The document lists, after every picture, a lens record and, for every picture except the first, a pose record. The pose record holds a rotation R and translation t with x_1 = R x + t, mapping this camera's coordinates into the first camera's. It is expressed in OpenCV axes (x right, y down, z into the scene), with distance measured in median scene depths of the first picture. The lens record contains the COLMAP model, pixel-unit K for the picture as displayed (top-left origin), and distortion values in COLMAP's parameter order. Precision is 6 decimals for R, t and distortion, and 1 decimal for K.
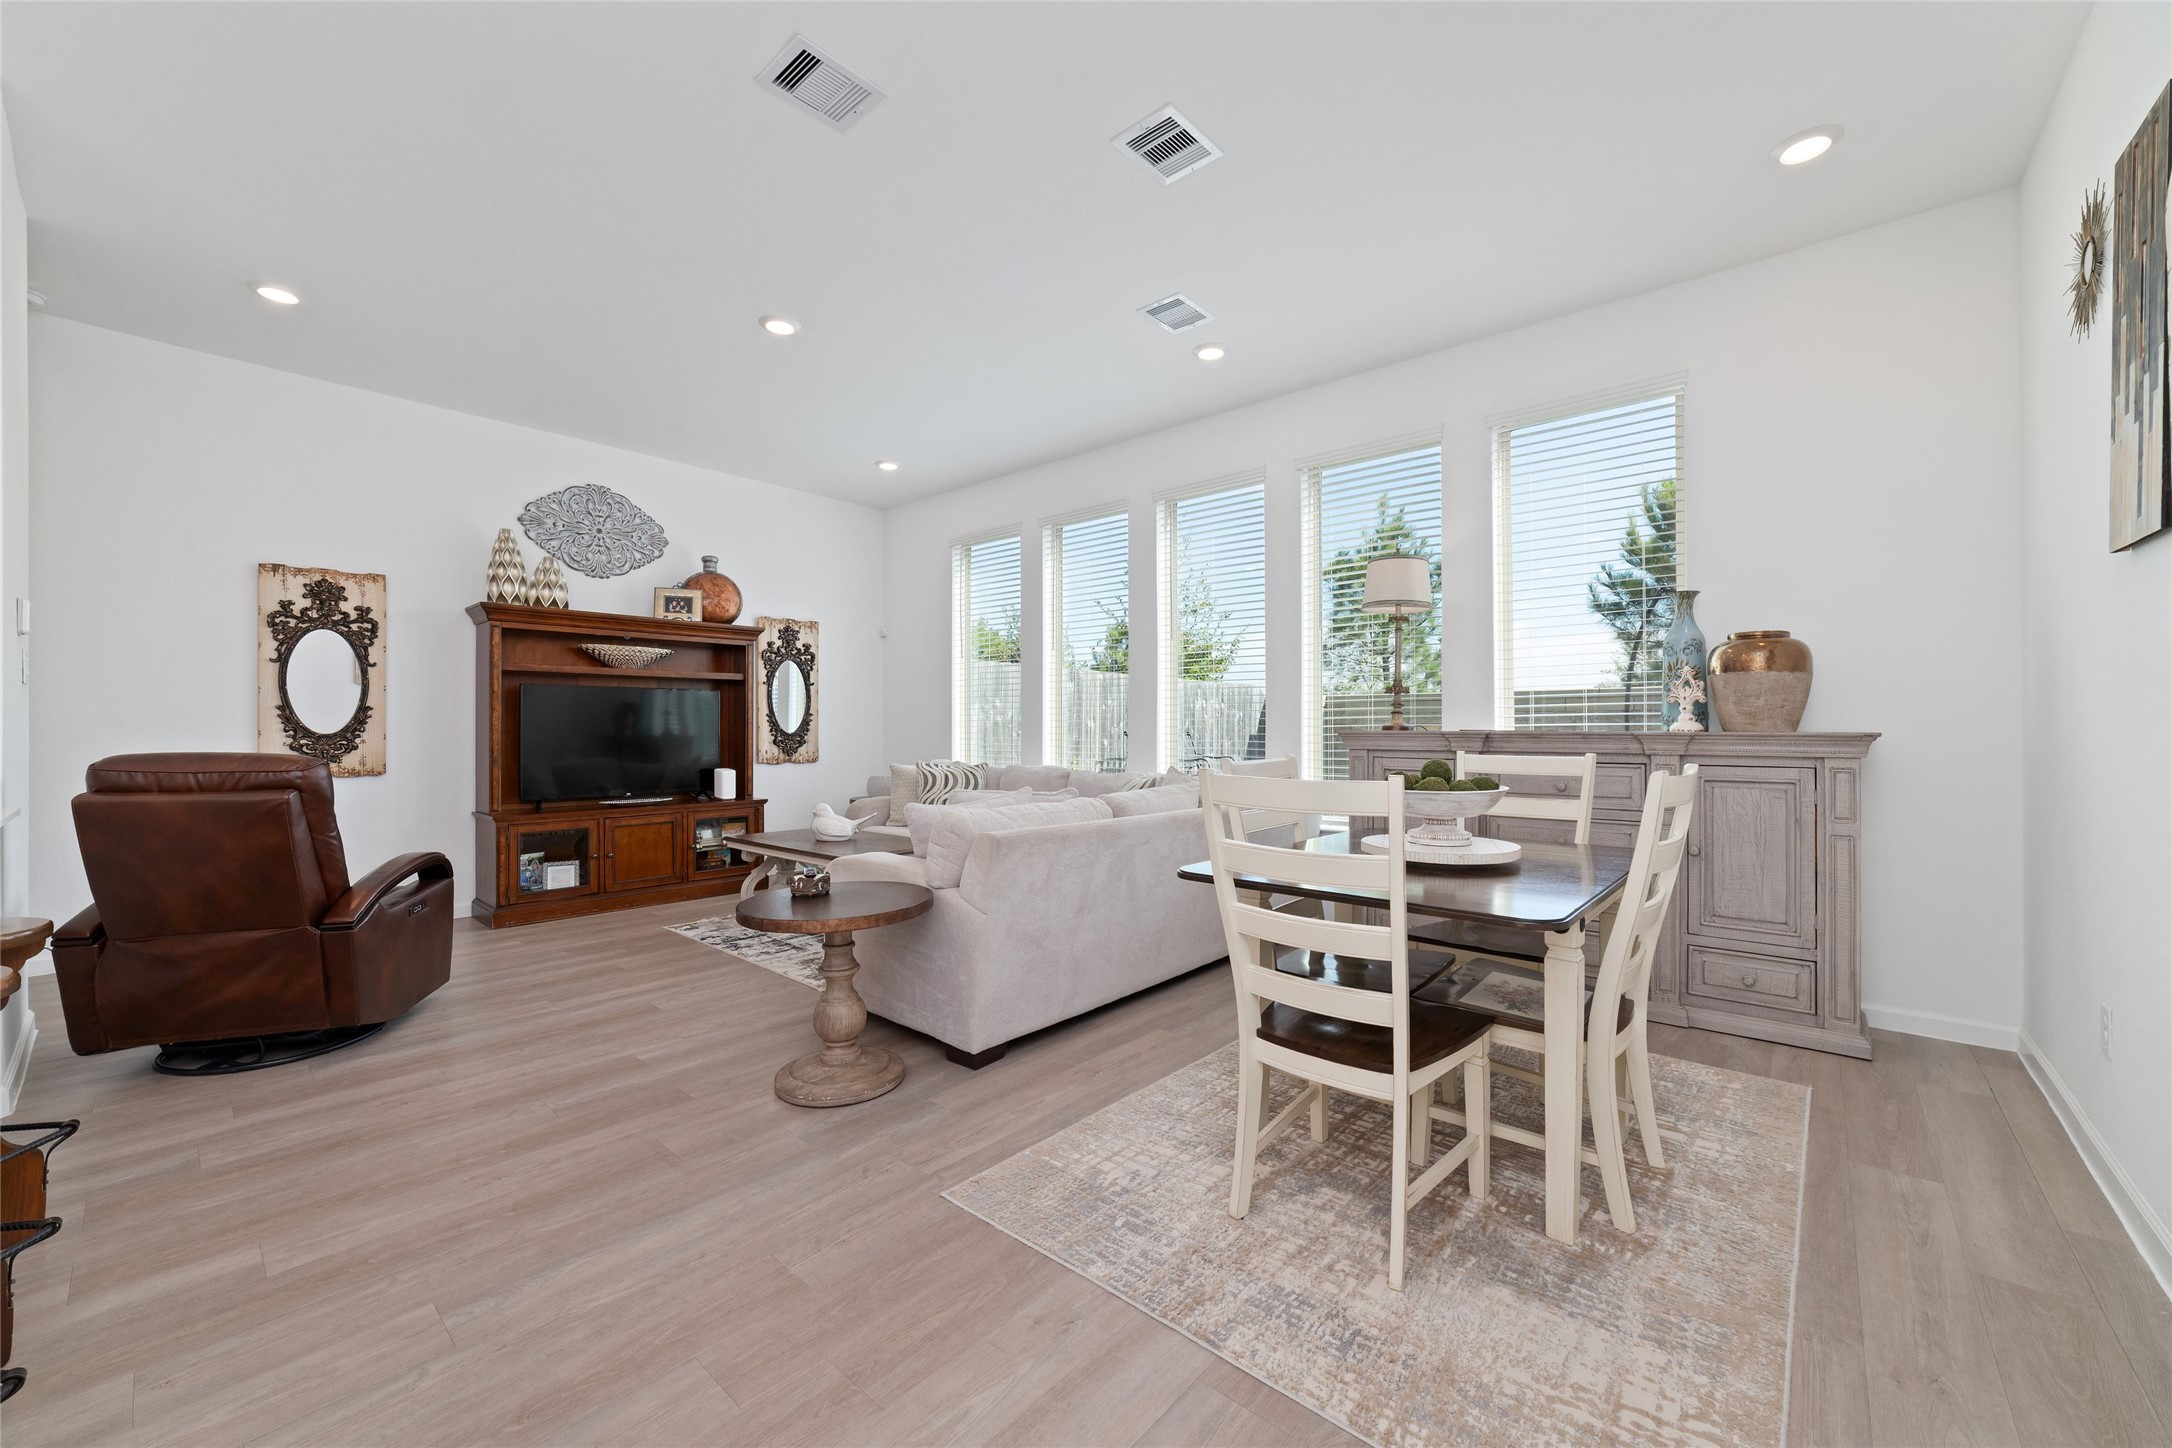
lens RADIAL K [[838.9, 0, 1090.5], [0, 838.9, 721.6], [0, 0, 1]] dist [-0.024637, 0.011200]
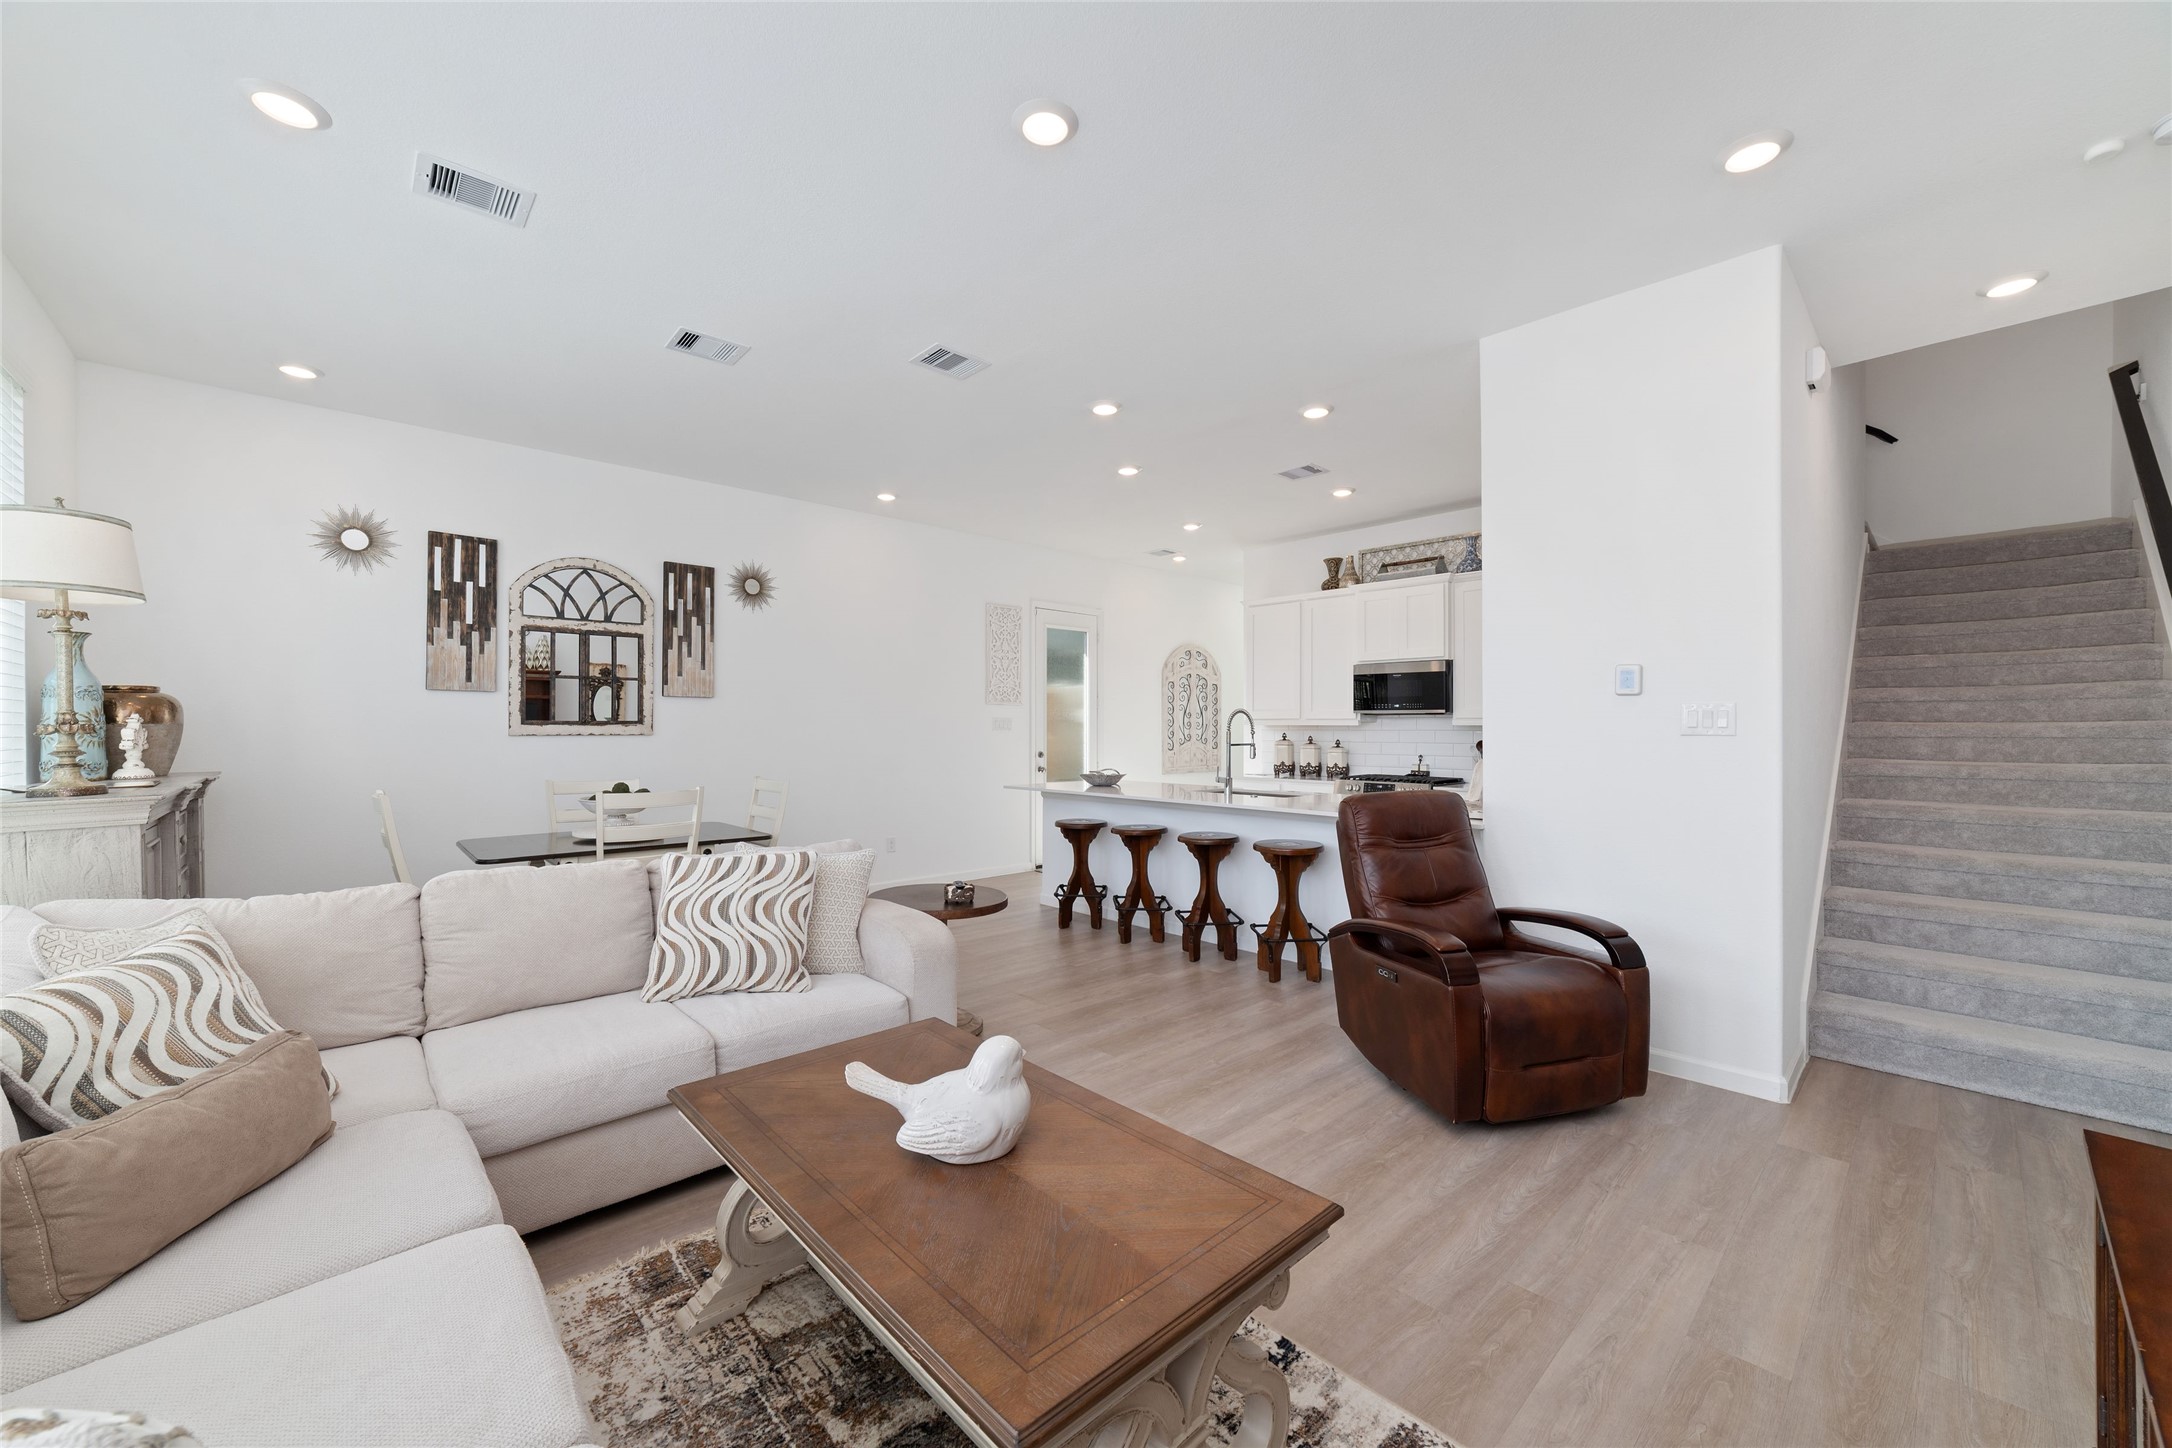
lens RADIAL K [[838.9, 0, 1090.5], [0, 838.9, 721.6], [0, 0, 1]] dist [-0.024637, 0.011200]
pose [[-0.995205, 0.001130, 0.097809, -0.400157], [-0.000405, 0.999877, -0.015670, -0.030598], [-0.097814, -0.015634, -0.995082, 1.373567]]
